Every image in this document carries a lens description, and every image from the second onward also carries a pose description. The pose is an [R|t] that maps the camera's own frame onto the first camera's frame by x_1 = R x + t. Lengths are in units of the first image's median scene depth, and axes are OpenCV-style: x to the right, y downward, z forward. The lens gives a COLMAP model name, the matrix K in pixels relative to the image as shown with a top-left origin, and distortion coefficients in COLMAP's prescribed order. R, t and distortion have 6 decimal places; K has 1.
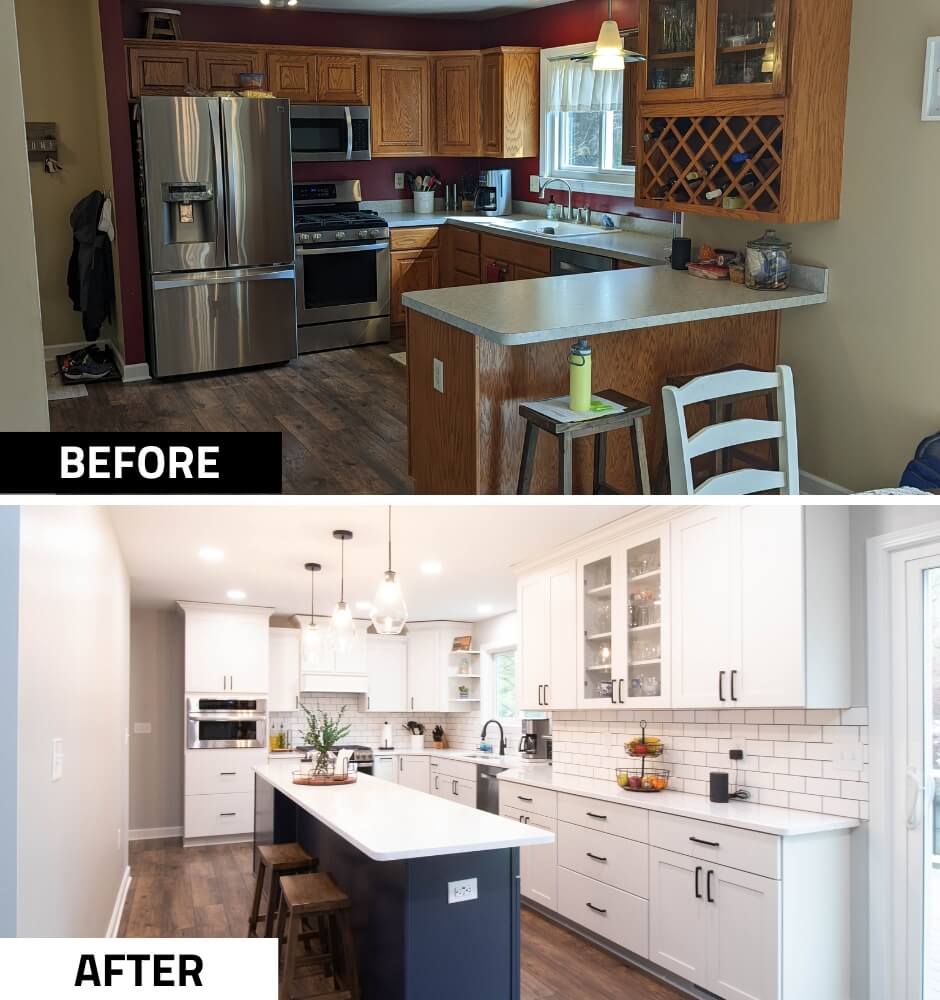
lens RADIAL K [[563.2, 0, 435.0], [0, 563.2, 712.7], [0, 0, 1]] dist [0.001751, -0.008559]
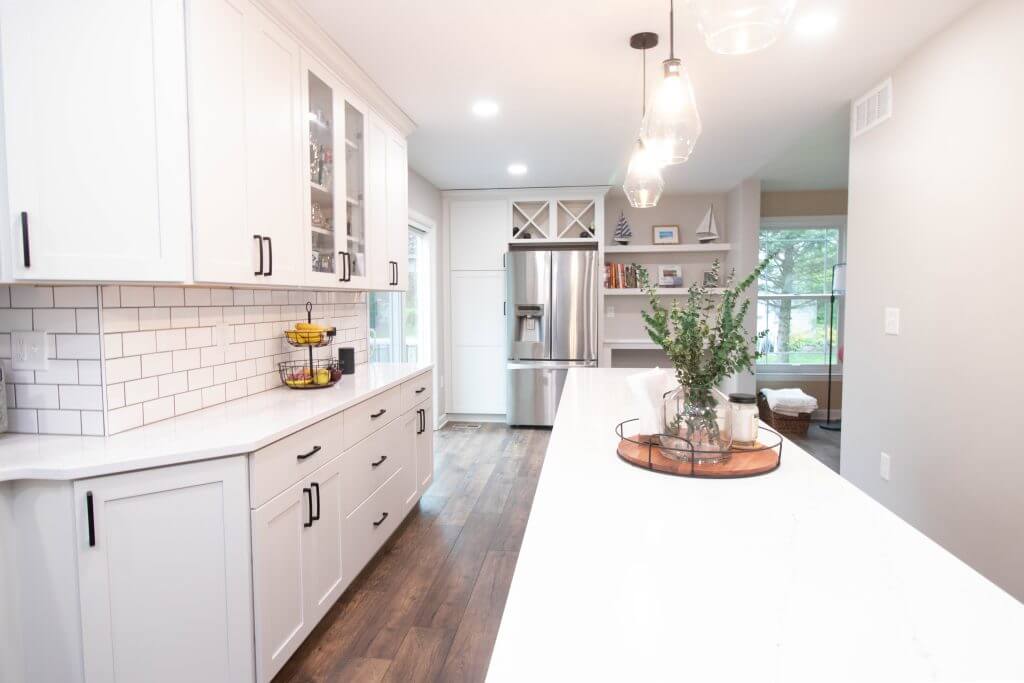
lens RADIAL K [[599.7, 0, 514.3], [0, 599.7, 336.7], [0, 0, 1]] dist [0.005091, -0.006362]
pose [[-0.858368, -0.029924, 0.512161, -0.304507], [0.002370, 0.998056, 0.062286, 0.008778], [-0.513029, 0.054678, -0.856628, 1.450560]]
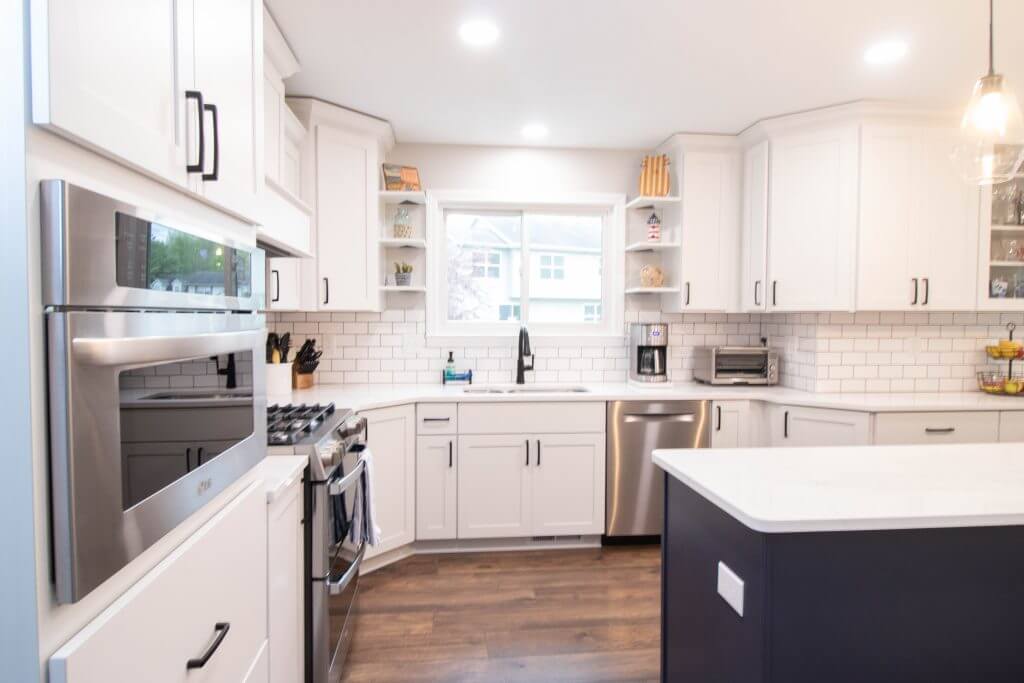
lens RADIAL K [[574.6, 0, 506.1], [0, 574.6, 341.8], [0, 0, 1]] dist [-0.006578, -0.005771]
pose [[0.330514, -0.038854, 0.943001, -0.774316], [-0.003889, 0.999088, 0.042528, 0.006318], [-0.943793, -0.017724, 0.330061, 1.359148]]
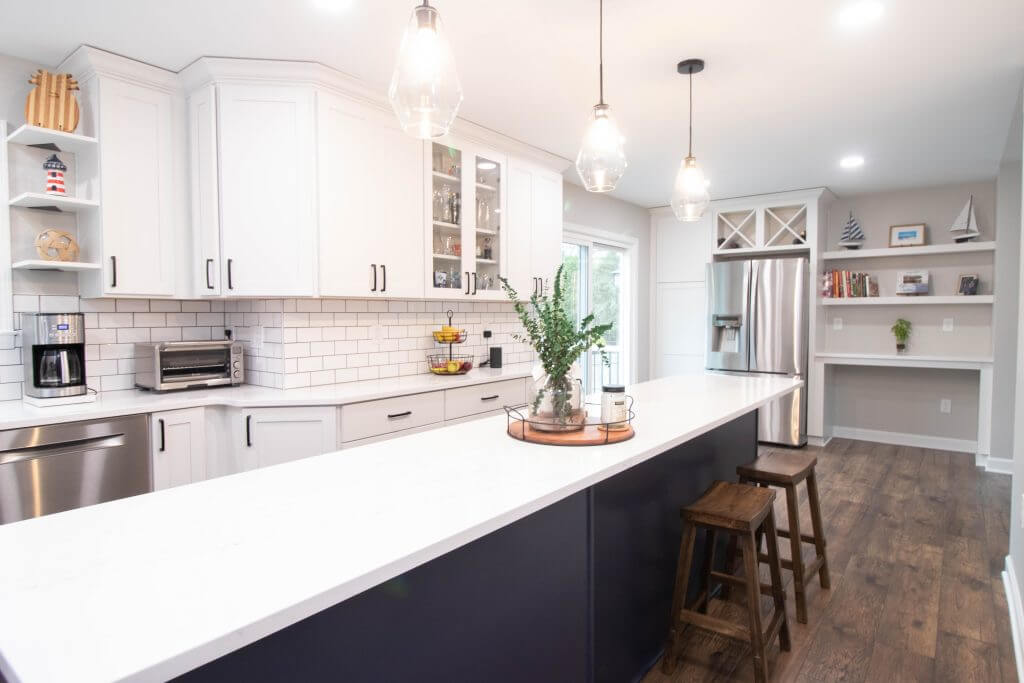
lens RADIAL K [[599.7, 0, 508.8], [0, 599.7, 331.7], [0, 0, 1]] dist [0.005091, -0.006362]
pose [[-0.468738, -0.025601, 0.882966, -0.646597], [0.001965, 0.999547, 0.030025, 0.018089], [-0.883335, 0.015809, -0.468475, 1.308809]]
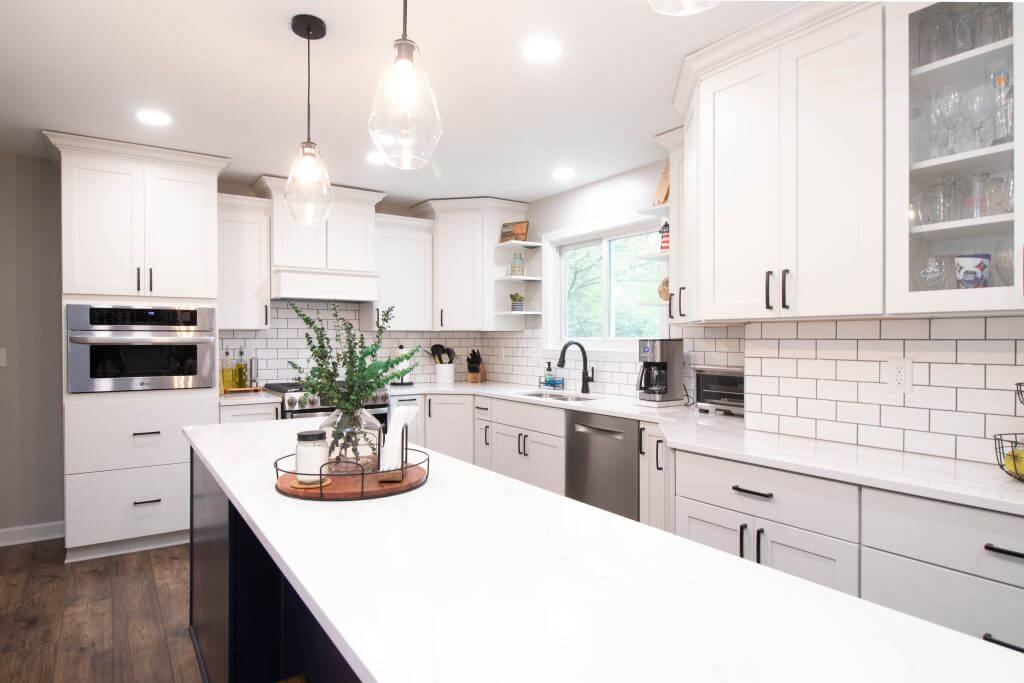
lens RADIAL K [[599.7, 0, 499.3], [0, 599.7, 341.8], [0, 0, 1]] dist [0.005091, -0.006362]
pose [[0.988972, -0.002691, 0.148075, -0.149443], [0.001594, 0.999970, 0.007523, 0.013099], [-0.148091, -0.007204, 0.988947, 0.508398]]
